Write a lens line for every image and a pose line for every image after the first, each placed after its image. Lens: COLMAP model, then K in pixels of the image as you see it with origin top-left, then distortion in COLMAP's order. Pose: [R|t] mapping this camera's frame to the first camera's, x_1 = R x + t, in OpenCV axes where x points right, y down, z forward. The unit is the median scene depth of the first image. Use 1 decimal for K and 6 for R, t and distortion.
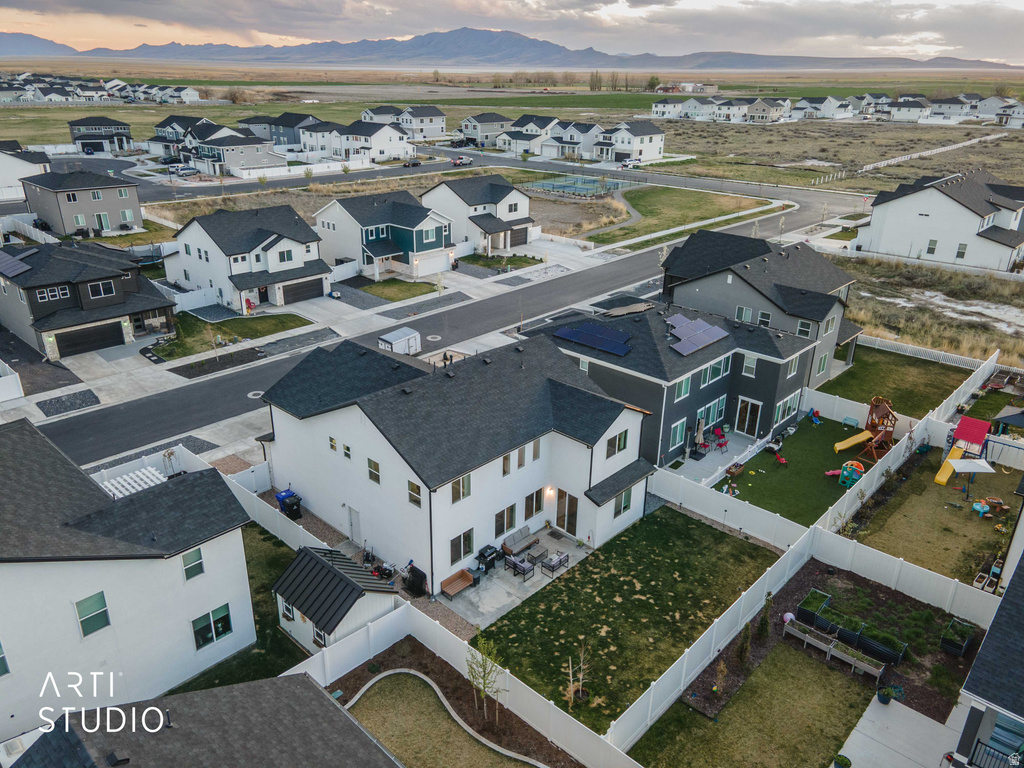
lens RADIAL K [[745.9, 0, 503.7], [0, 745.9, 378.0], [0, 0, 1]] dist [0.046827, 0.008182]
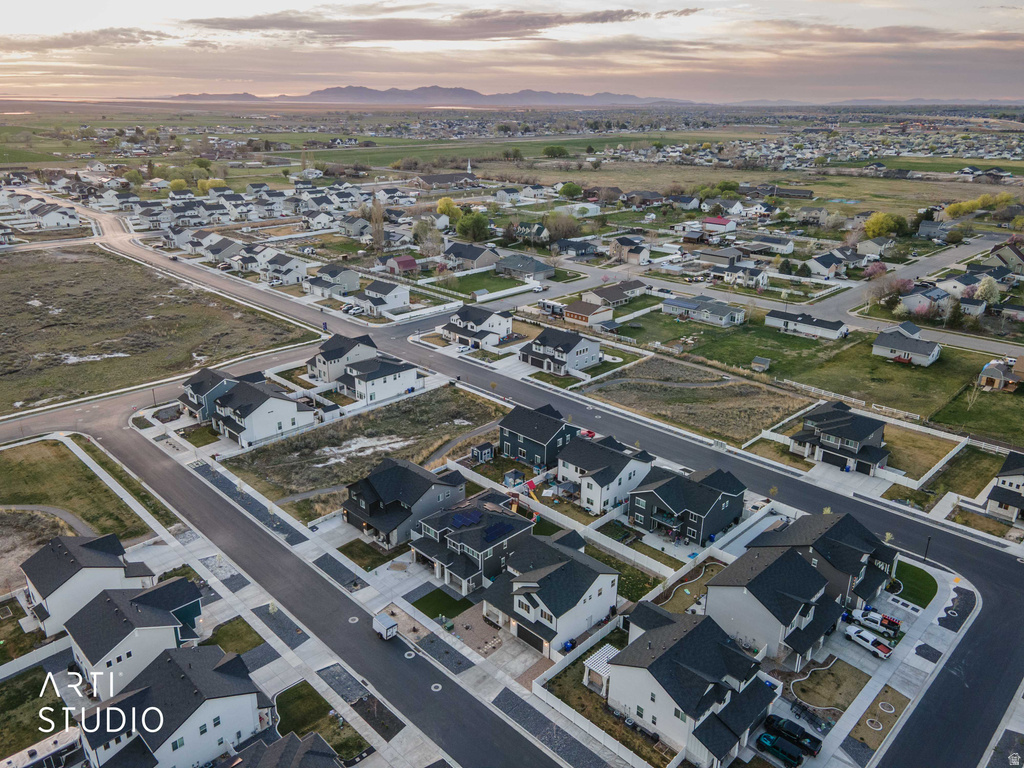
lens RADIAL K [[743.7, 0, 502.3], [0, 743.7, 381.9], [0, 0, 1]] dist [0.037451, 0.006594]
pose [[0.029643, -0.363328, 0.931190, -1.255532], [0.377151, 0.866805, 0.326200, -0.810508], [-0.925677, 0.341529, 0.162724, 0.287099]]
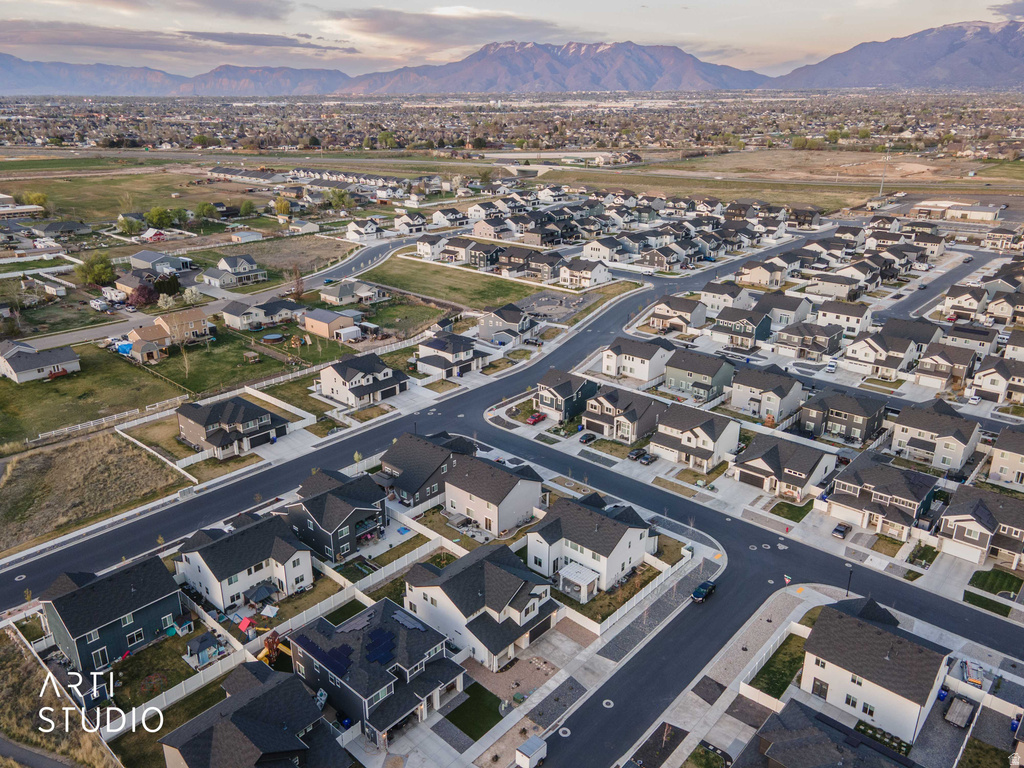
lens RADIAL K [[743.7, 0, 502.3], [0, 743.7, 381.9], [0, 0, 1]] dist [0.037451, 0.006594]
pose [[-0.999741, -0.001335, -0.022709, -0.051494], [-0.016526, 0.728649, 0.684688, -1.225528], [0.015633, 0.684887, -0.728482, 1.317749]]
